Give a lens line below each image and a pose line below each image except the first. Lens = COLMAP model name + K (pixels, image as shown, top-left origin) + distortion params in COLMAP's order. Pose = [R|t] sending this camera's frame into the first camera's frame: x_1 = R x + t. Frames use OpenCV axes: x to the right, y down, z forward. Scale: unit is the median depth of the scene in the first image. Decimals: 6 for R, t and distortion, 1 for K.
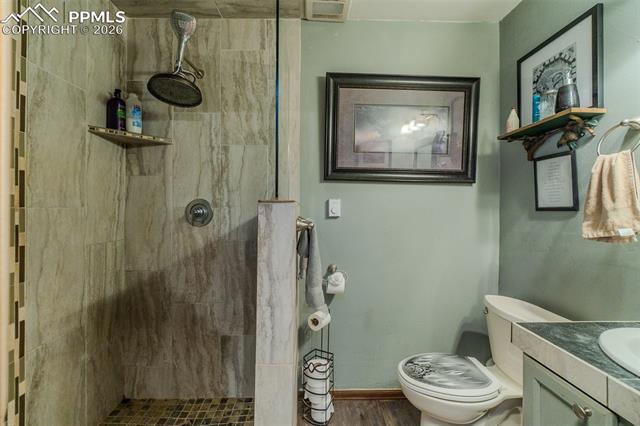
lens RADIAL K [[273.2, 0, 316.3], [0, 273.2, 210.3], [0, 0, 1]] dist [-0.013551, -0.000838]
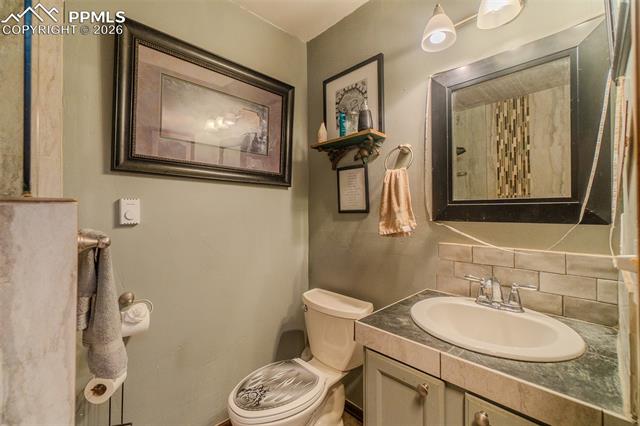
lens RADIAL K [[273.2, 0, 316.3], [0, 273.2, 210.3], [0, 0, 1]] dist [-0.013551, -0.000838]
pose [[0.741137, -0.002848, 0.671347, -0.056155], [0.009627, 0.999933, -0.006386, -0.003999], [-0.671284, 0.011196, 0.741115, 0.204413]]
